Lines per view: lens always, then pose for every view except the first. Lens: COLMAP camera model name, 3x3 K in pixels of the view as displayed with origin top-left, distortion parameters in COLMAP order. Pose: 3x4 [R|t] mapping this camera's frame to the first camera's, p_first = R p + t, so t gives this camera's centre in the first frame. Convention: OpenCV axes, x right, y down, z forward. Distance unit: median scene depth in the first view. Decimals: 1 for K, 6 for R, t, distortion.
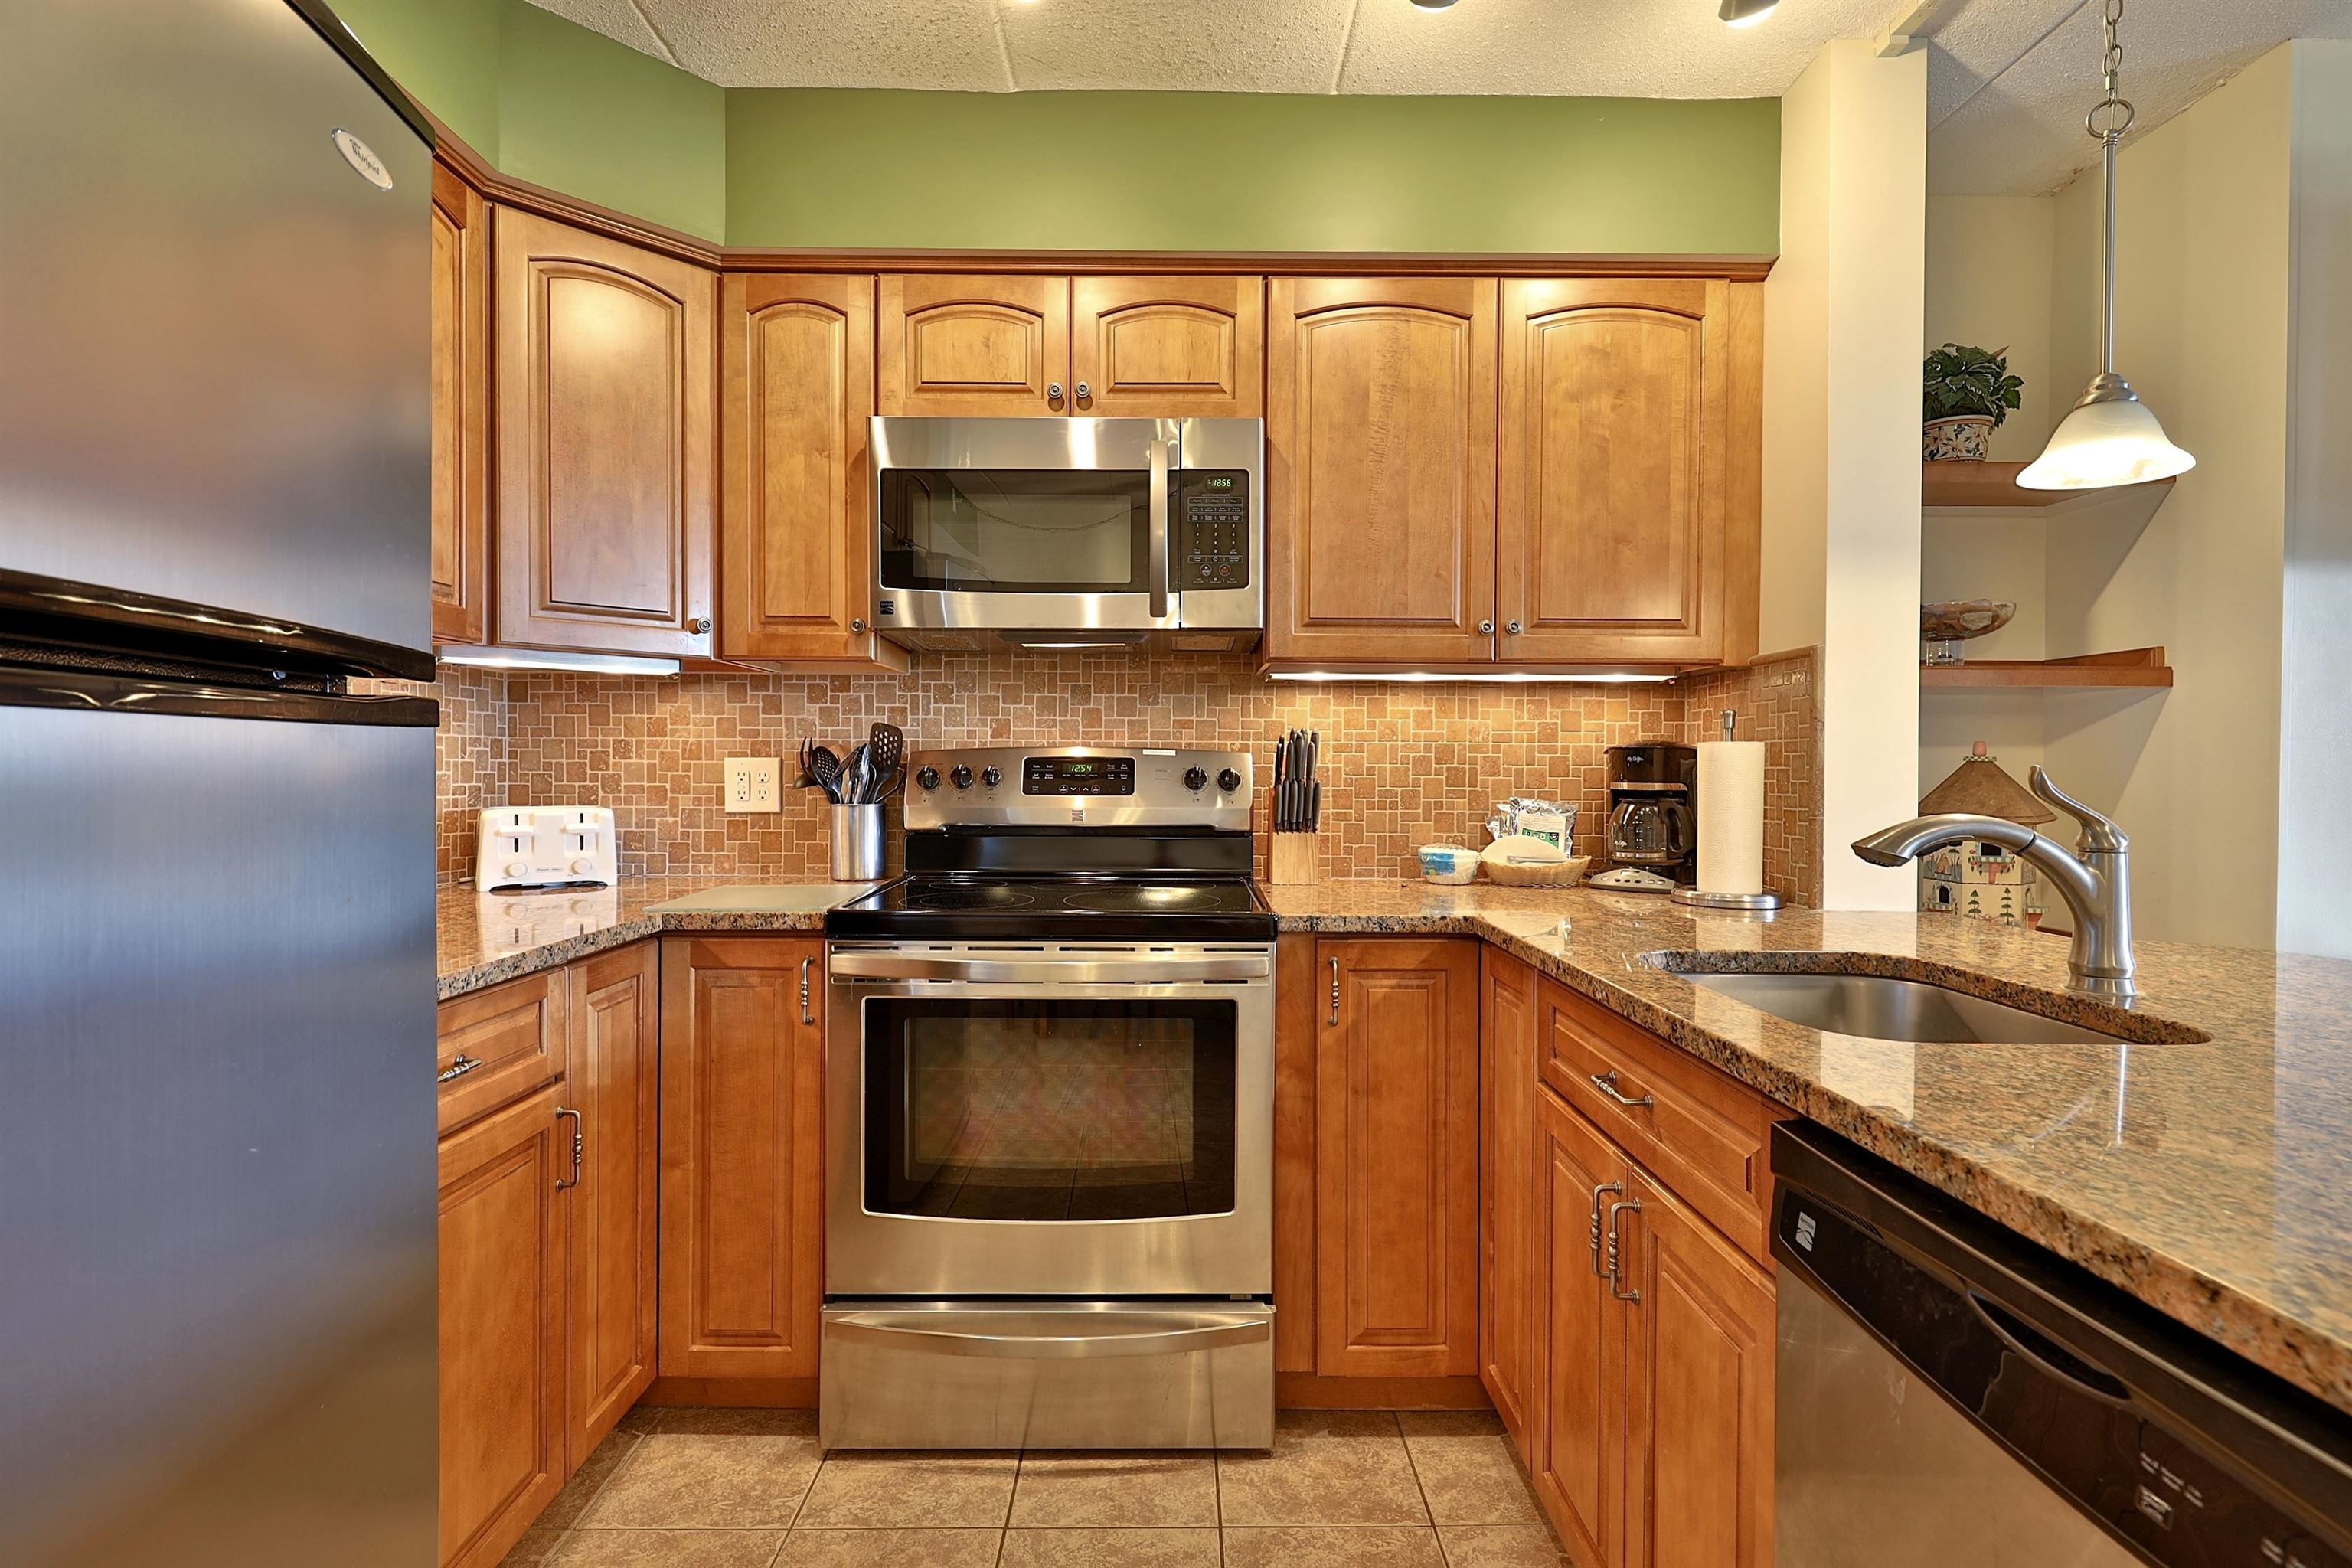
lens RADIAL K [[1131.9, 0, 1181.8], [0, 1131.9, 778.9], [0, 0, 1]] dist [0.001418, 0.000511]
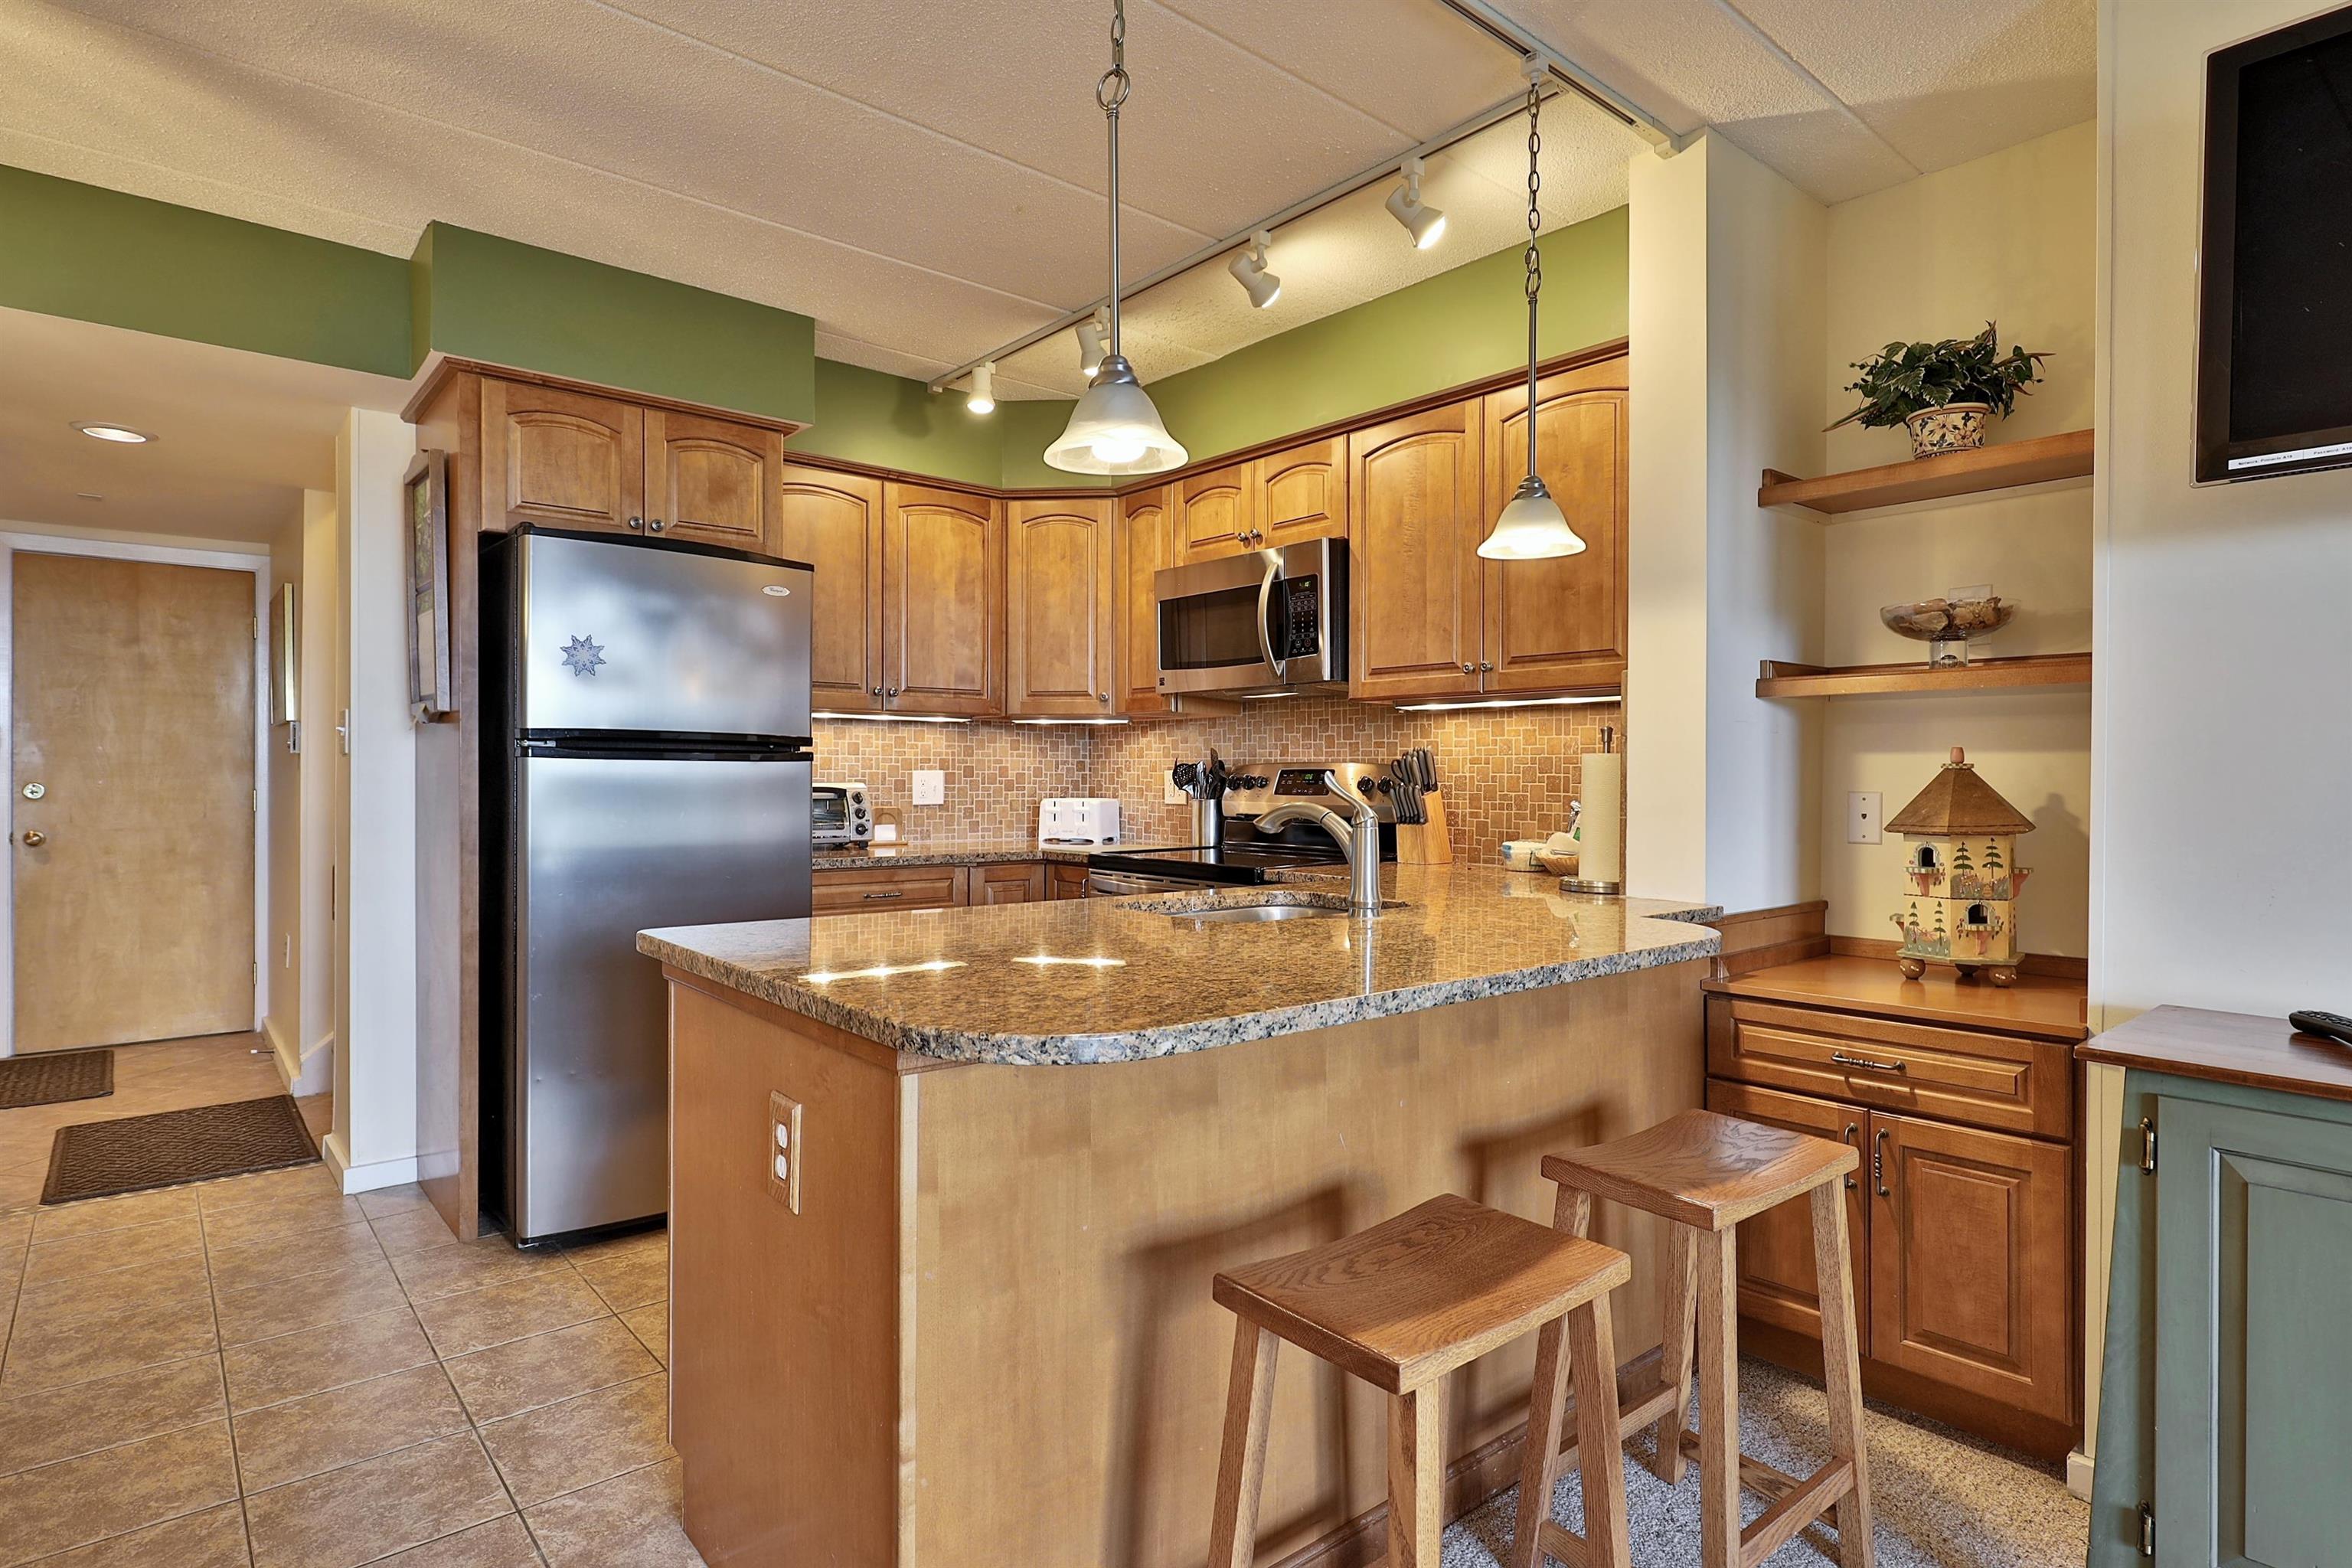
lens RADIAL K [[1231.4, 0, 1184.4], [0, 1231.4, 778.6], [0, 0, 1]] dist [0.002352, 0.000004]
pose [[0.644294, 0.000380, -0.764777, 1.130115], [-0.010840, 0.999904, -0.008636, 0.009129], [0.764701, 0.013855, 0.644237, -0.156966]]
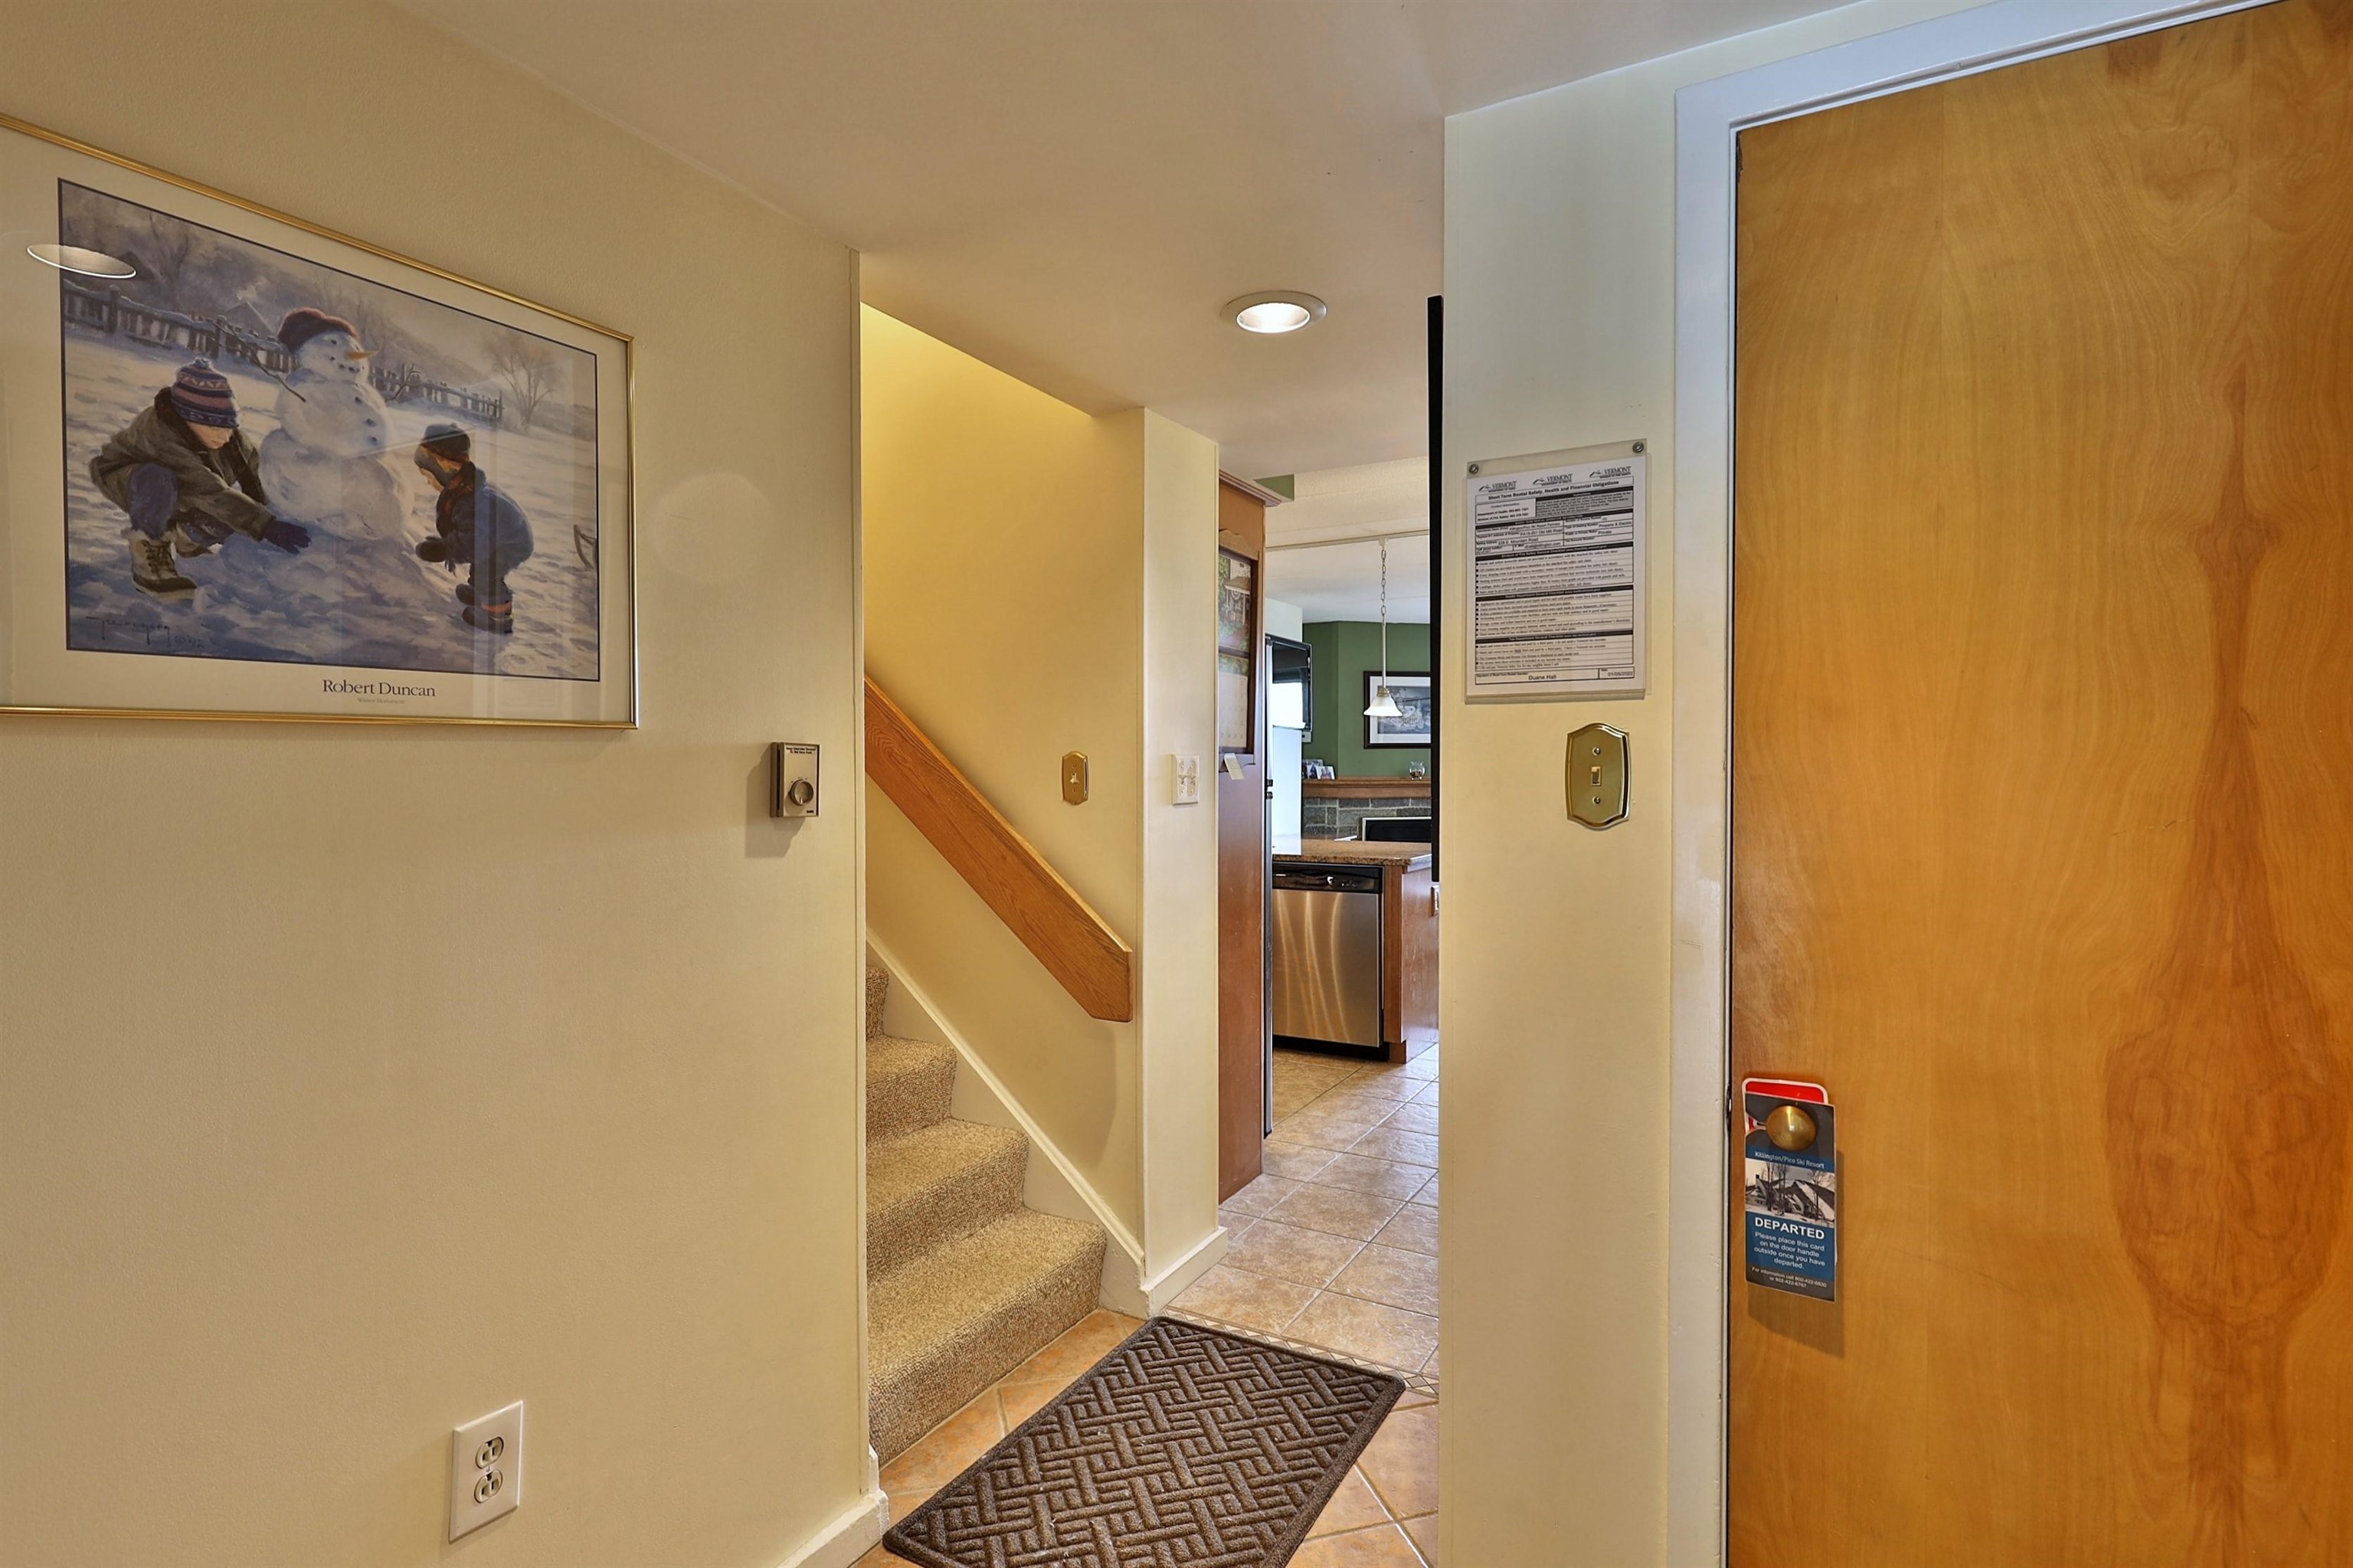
lens RADIAL K [[1155.6, 0, 1184.7], [0, 1155.6, 778.6], [0, 0, 1]] dist [0.002828, 0.000626]
pose [[0.488853, -0.012688, 0.872274, -1.920451], [0.011626, 0.999900, 0.008029, -0.061807], [-0.872289, 0.006216, 0.488952, -0.600069]]
